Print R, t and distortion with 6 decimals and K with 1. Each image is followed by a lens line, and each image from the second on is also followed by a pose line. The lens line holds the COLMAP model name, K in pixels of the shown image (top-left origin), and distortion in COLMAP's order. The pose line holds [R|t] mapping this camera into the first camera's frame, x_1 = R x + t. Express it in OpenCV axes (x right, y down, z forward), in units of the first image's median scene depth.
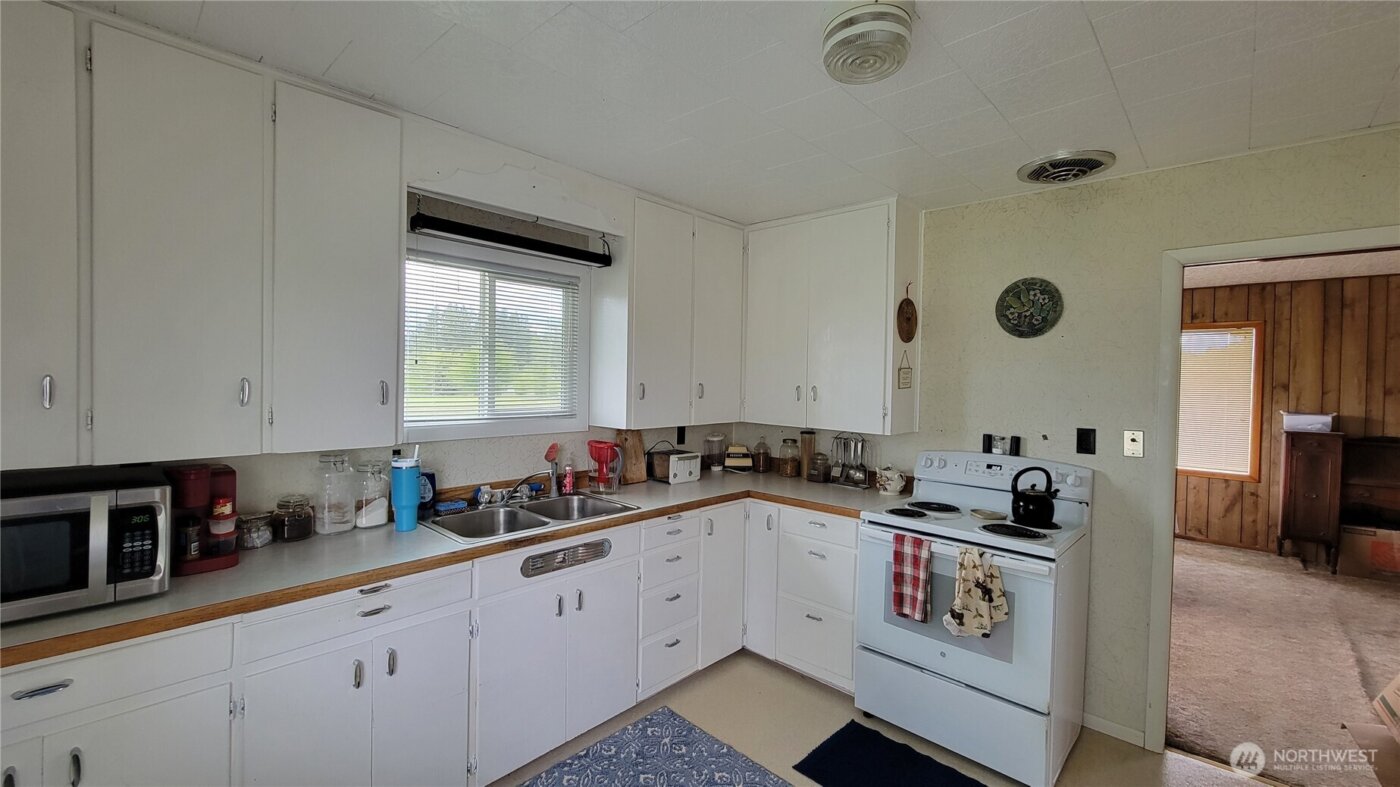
lens RADIAL K [[563.1, 0, 686.5], [0, 563.1, 387.5], [0, 0, 1]] dist [0.000133, -0.005250]
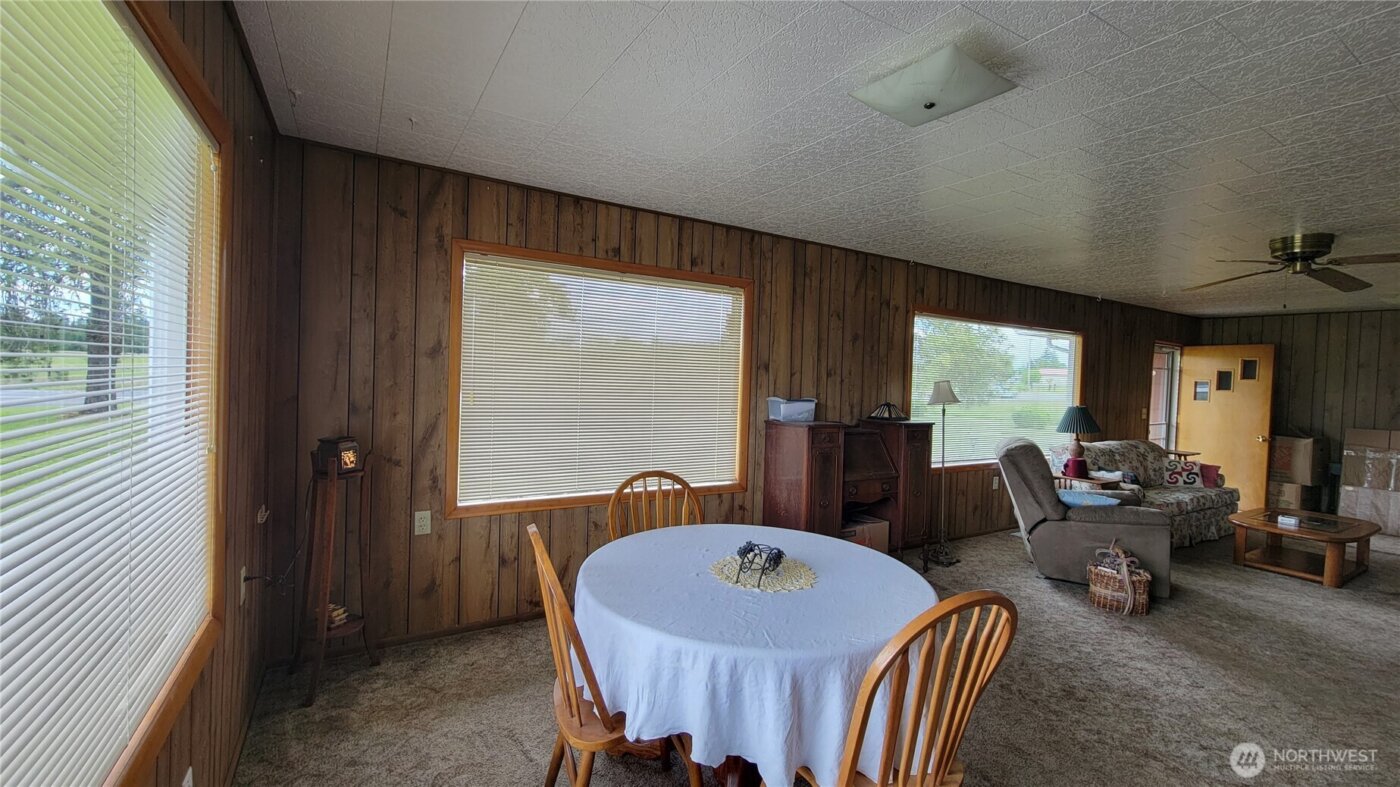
lens RADIAL K [[563.1, 0, 685.3], [0, 563.1, 391.3], [0, 0, 1]] dist [0.000133, -0.005250]
pose [[0.276861, -0.035656, 0.960248, 0.489099], [-0.010708, 0.999135, 0.040188, 0.004451], [-0.960850, -0.021409, 0.276240, 1.634013]]
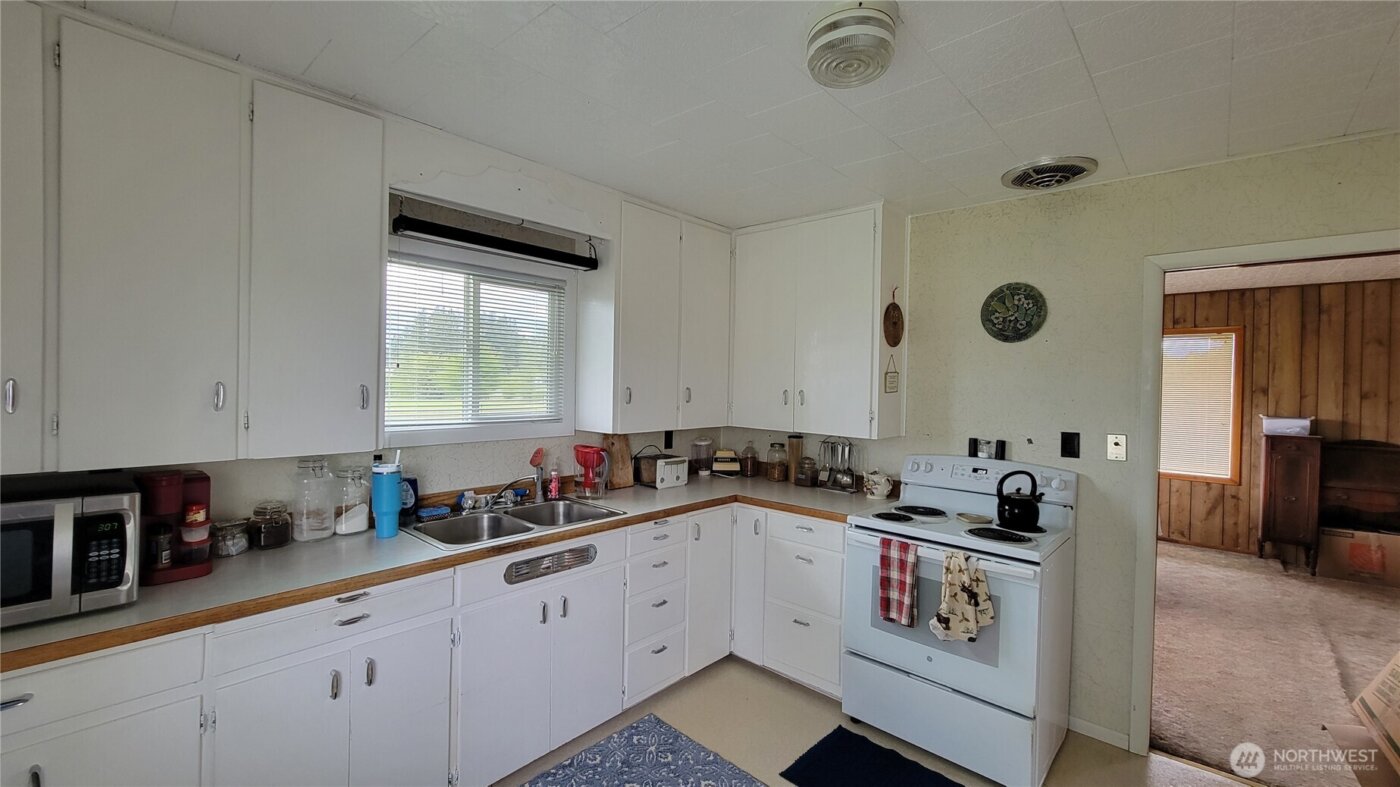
lens RADIAL K [[563.1, 0, 686.9], [0, 563.1, 387.6], [0, 0, 1]] dist [0.000133, -0.005250]
pose [[0.999833, 0.000248, 0.018258, 0.005997], [-0.000120, 0.999975, -0.007041, -0.000050], [-0.018260, 0.007037, 0.999809, 0.005249]]
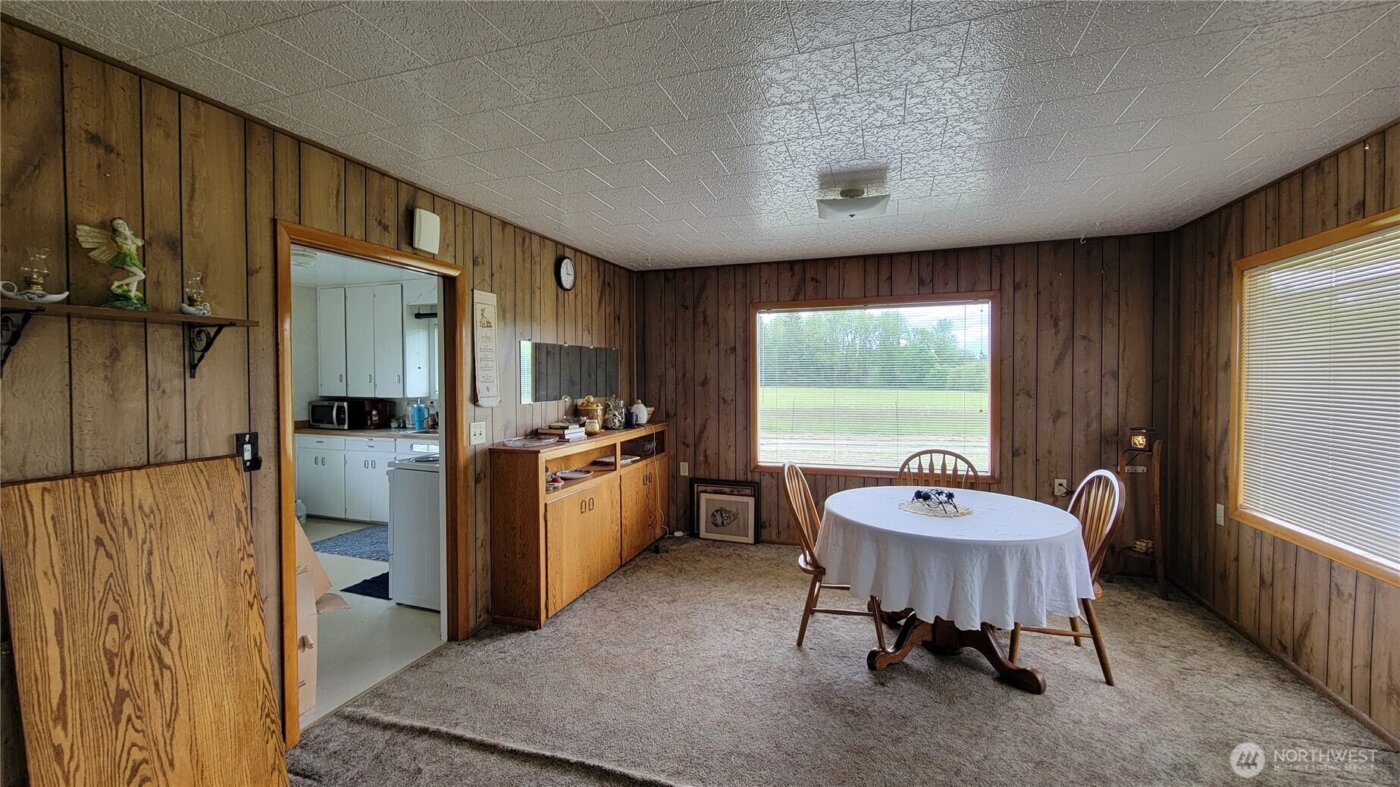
lens RADIAL K [[563.1, 0, 692.6], [0, 563.1, 390.6], [0, 0, 1]] dist [0.000133, -0.005250]
pose [[0.424774, 0.005237, -0.905284, 2.001945], [-0.007102, 0.999972, 0.002453, 0.036774], [0.905272, 0.005388, 0.424799, 0.826265]]
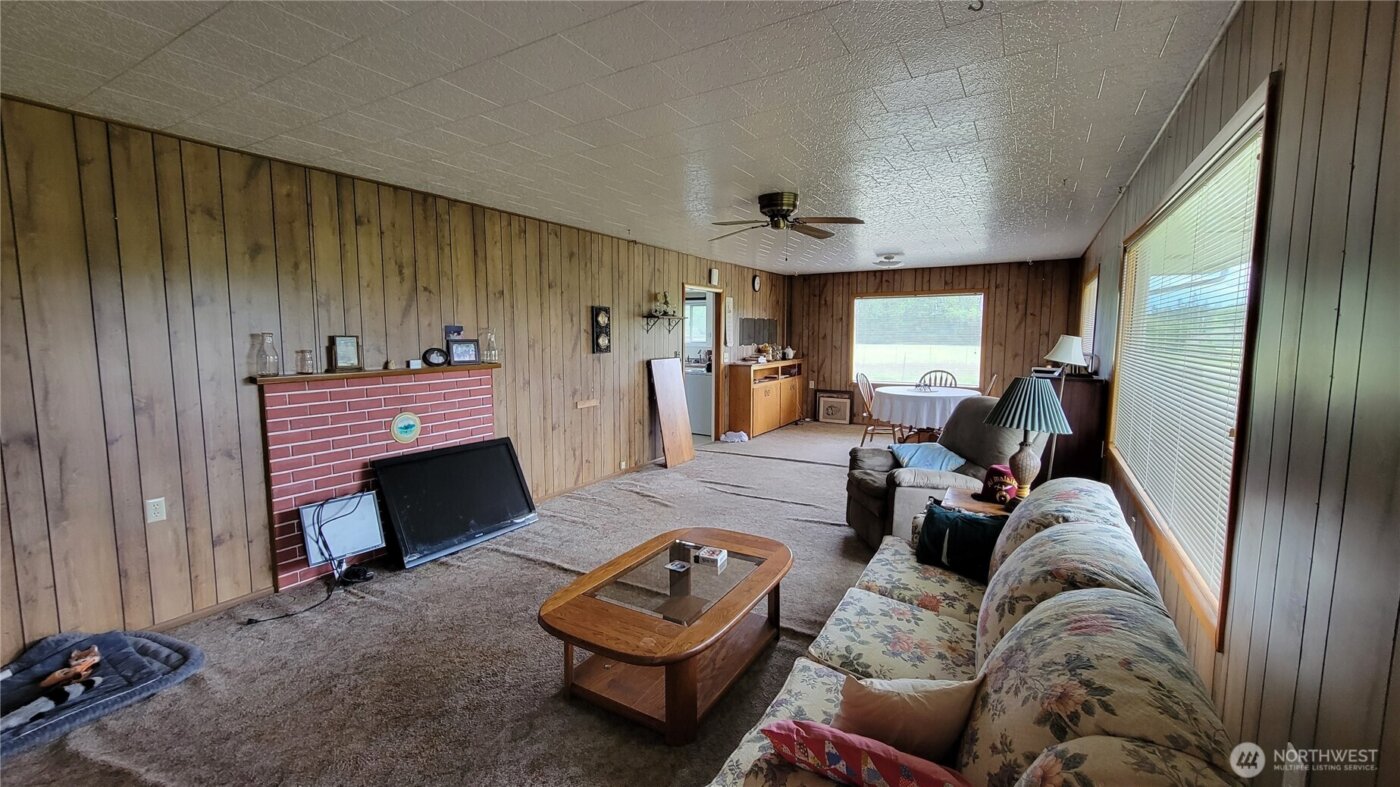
lens RADIAL K [[563.1, 0, 698.1], [0, 563.1, 390.9], [0, 0, 1]] dist [0.000133, -0.005250]
pose [[0.230821, 0.083945, -0.969368, 3.479541], [-0.016641, 0.996466, 0.082329, 0.070228], [0.972854, -0.002872, 0.231403, 0.123413]]
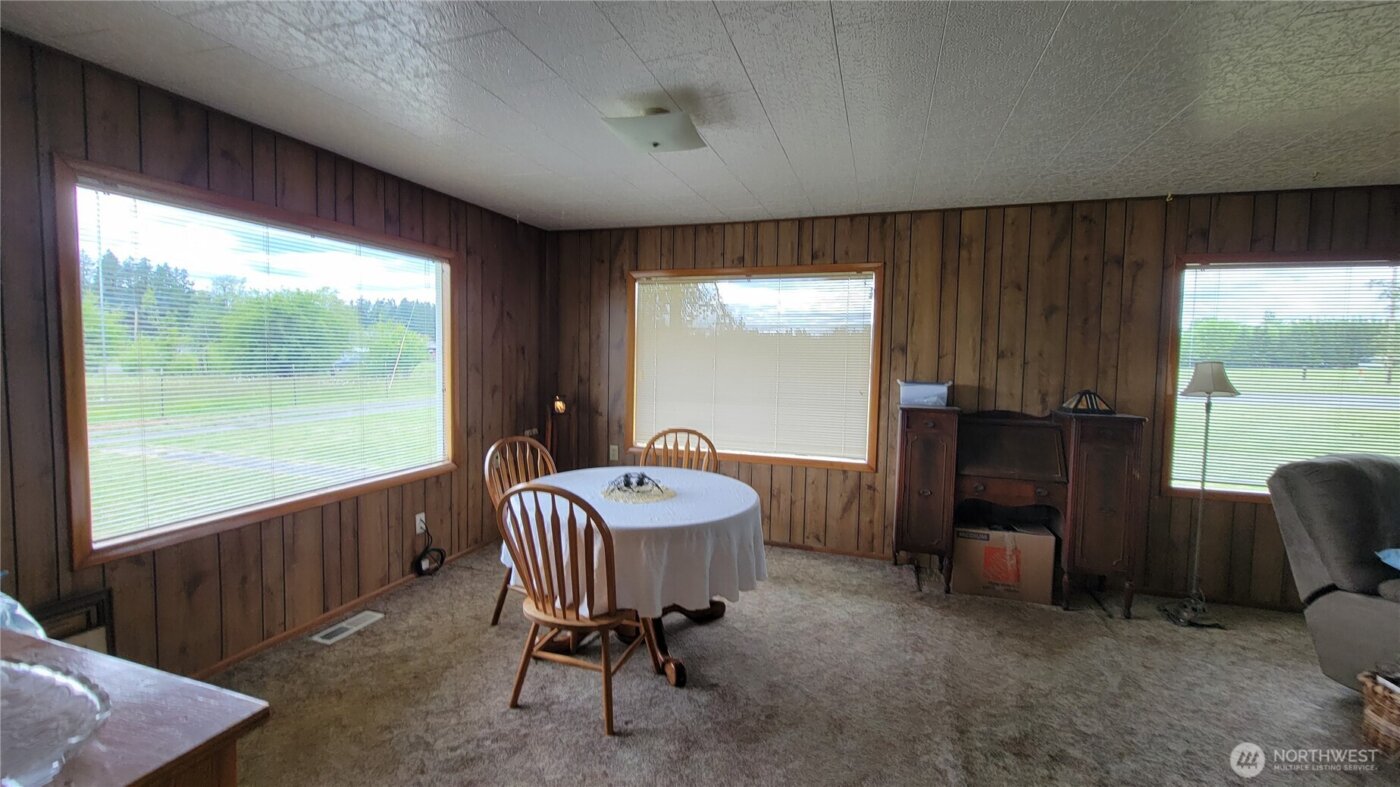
lens RADIAL K [[563.1, 0, 686.0], [0, 563.1, 389.0], [0, 0, 1]] dist [0.000133, -0.005250]
pose [[0.906718, -0.023925, 0.421058, 0.854735], [0.003749, 0.998807, 0.048680, 0.027495], [-0.421721, -0.042560, 0.905726, 0.763481]]
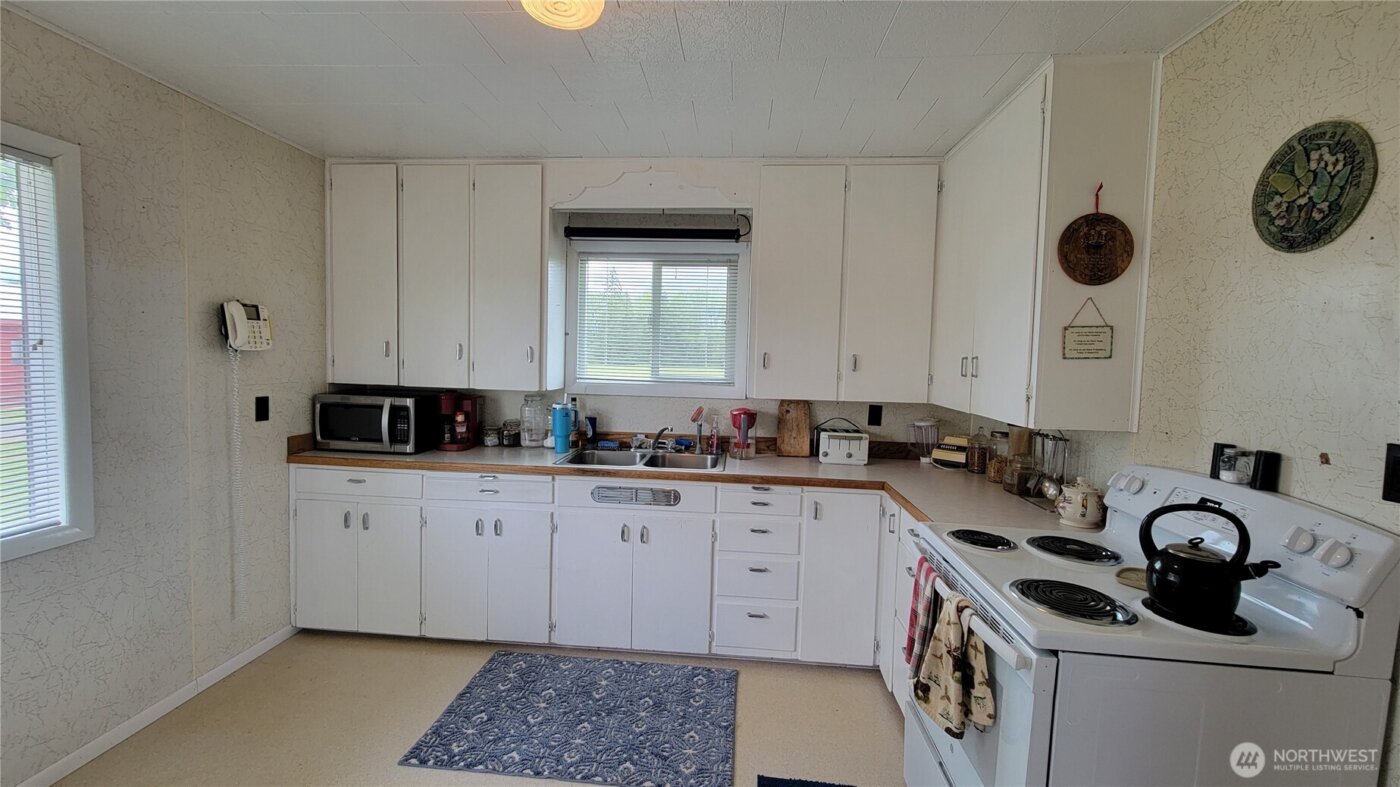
lens RADIAL K [[563.1, 0, 689.3], [0, 563.1, 389.3], [0, 0, 1]] dist [0.000133, -0.005250]
pose [[0.628670, 0.044096, -0.776421, 0.639076], [-0.028004, 0.999027, 0.034064, 0.028050], [0.777168, 0.000328, 0.629294, 0.281951]]
